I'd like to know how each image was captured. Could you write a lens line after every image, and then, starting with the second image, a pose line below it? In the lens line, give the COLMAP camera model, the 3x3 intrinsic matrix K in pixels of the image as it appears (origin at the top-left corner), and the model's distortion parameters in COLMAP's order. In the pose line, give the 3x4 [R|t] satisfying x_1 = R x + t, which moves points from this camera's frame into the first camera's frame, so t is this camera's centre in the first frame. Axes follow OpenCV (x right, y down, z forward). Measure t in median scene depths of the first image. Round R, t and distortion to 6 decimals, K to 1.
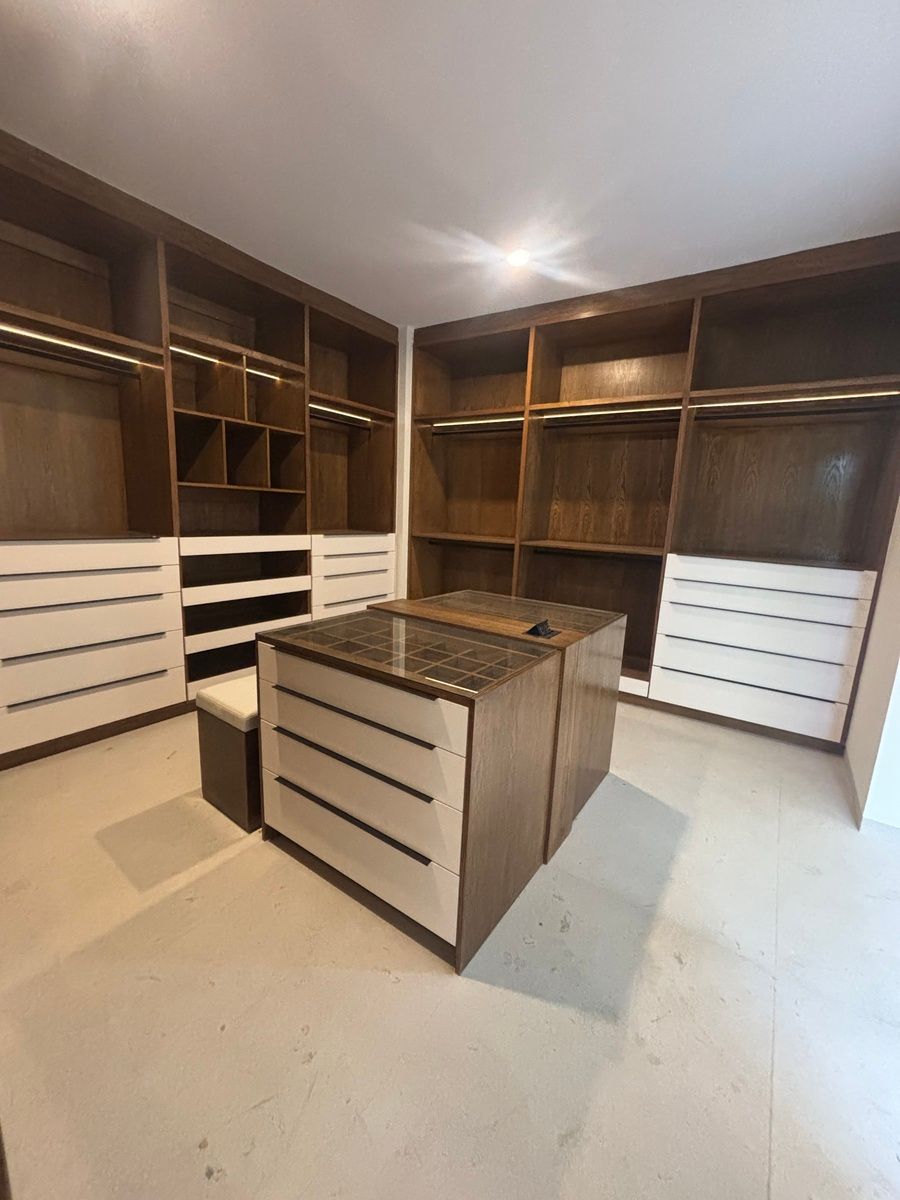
lens RADIAL K [[478.8, 0, 455.5], [0, 478.8, 604.4], [0, 0, 1]] dist [-0.004790, -0.000524]
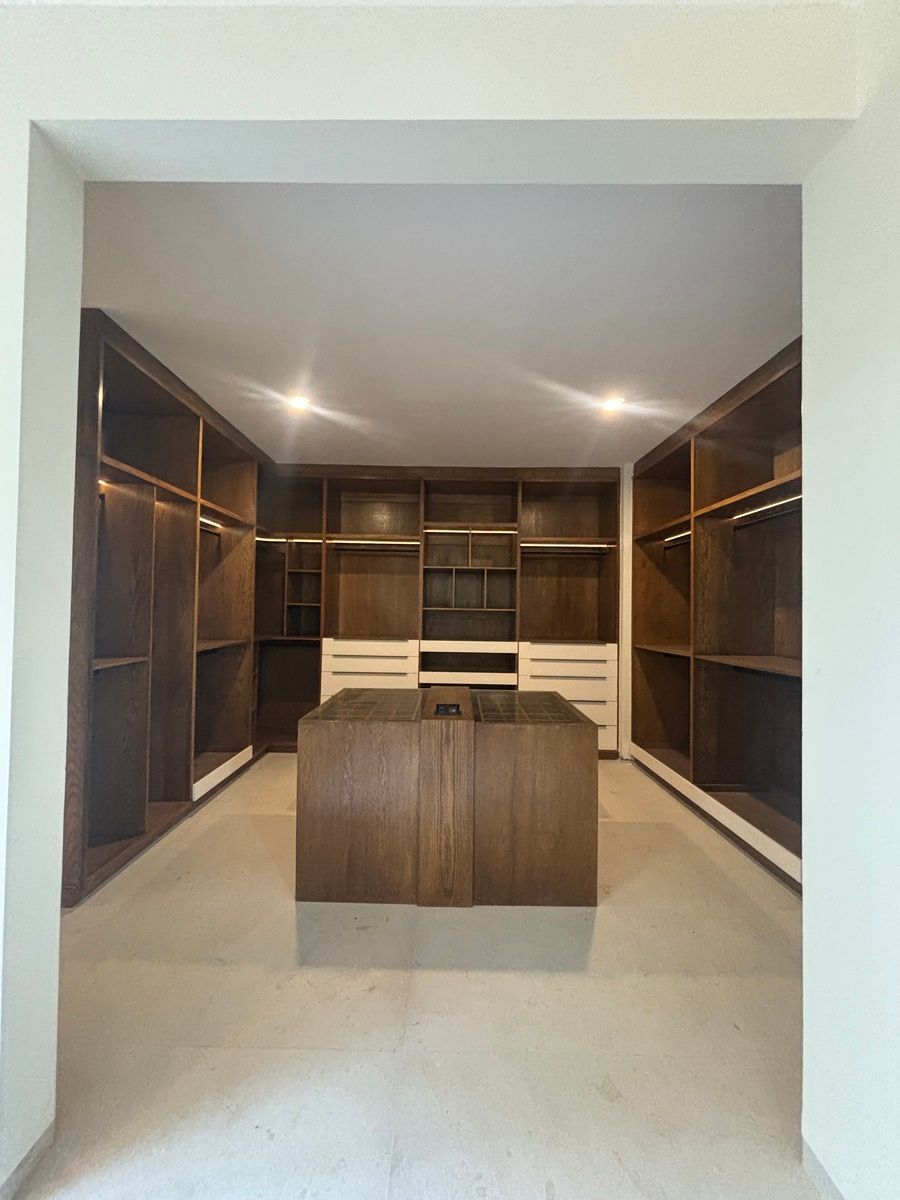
lens RADIAL K [[478.8, 0, 446.6], [0, 478.8, 601.6], [0, 0, 1]] dist [-0.004790, -0.000524]
pose [[0.558919, -0.052889, -0.827534, 0.659920], [-0.154027, 0.973975, -0.166279, -0.007338], [0.814792, 0.220399, 0.536227, 0.126333]]
